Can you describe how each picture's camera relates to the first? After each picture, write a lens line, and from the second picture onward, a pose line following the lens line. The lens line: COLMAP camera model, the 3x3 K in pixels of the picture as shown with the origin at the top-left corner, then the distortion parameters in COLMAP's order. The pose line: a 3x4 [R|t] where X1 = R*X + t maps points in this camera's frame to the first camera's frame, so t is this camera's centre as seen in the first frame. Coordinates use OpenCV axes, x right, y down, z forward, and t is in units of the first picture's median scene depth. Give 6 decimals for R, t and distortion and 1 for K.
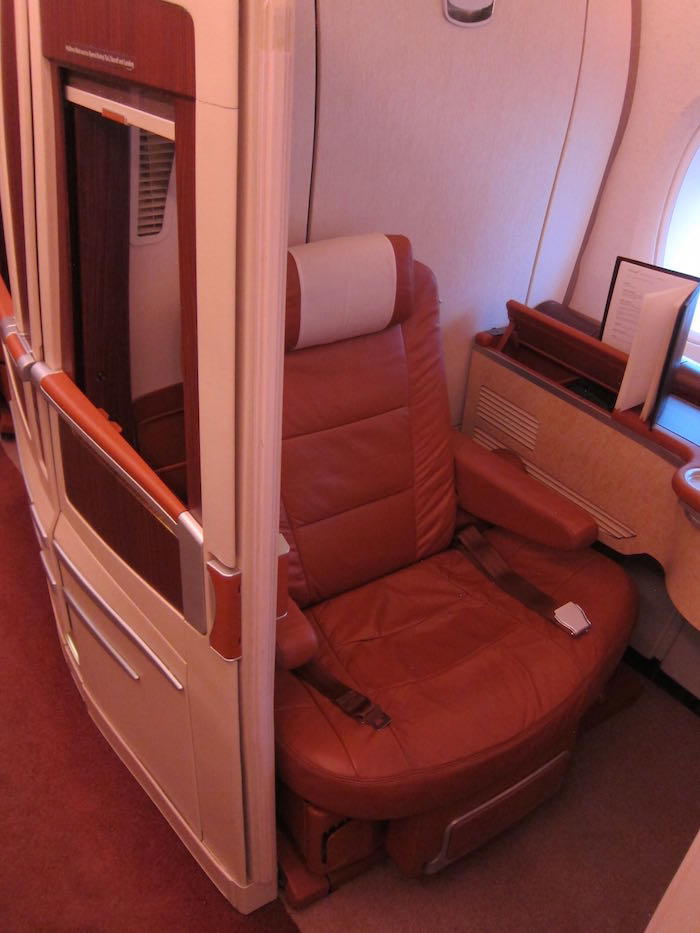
lens RADIAL K [[773.8, 0, 350.0], [0, 773.8, 466.5], [0, 0, 1]] dist [-0.041996, -0.002625]
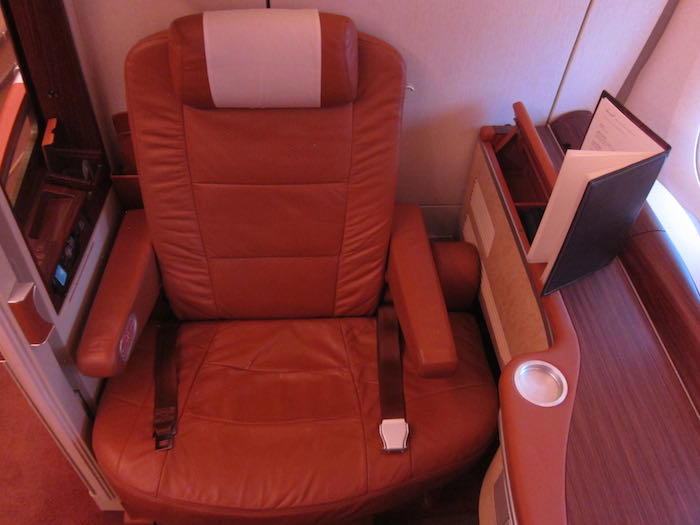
lens RADIAL K [[580.6, 0, 350.0], [0, 580.6, 262.5], [0, 0, 1]] dist [-0.041996, -0.002625]
pose [[0.866079, 0.355053, -0.351916, 0.387162], [-0.267440, 0.923830, 0.273885, -0.191962], [0.422355, -0.143090, 0.895065, 0.282476]]
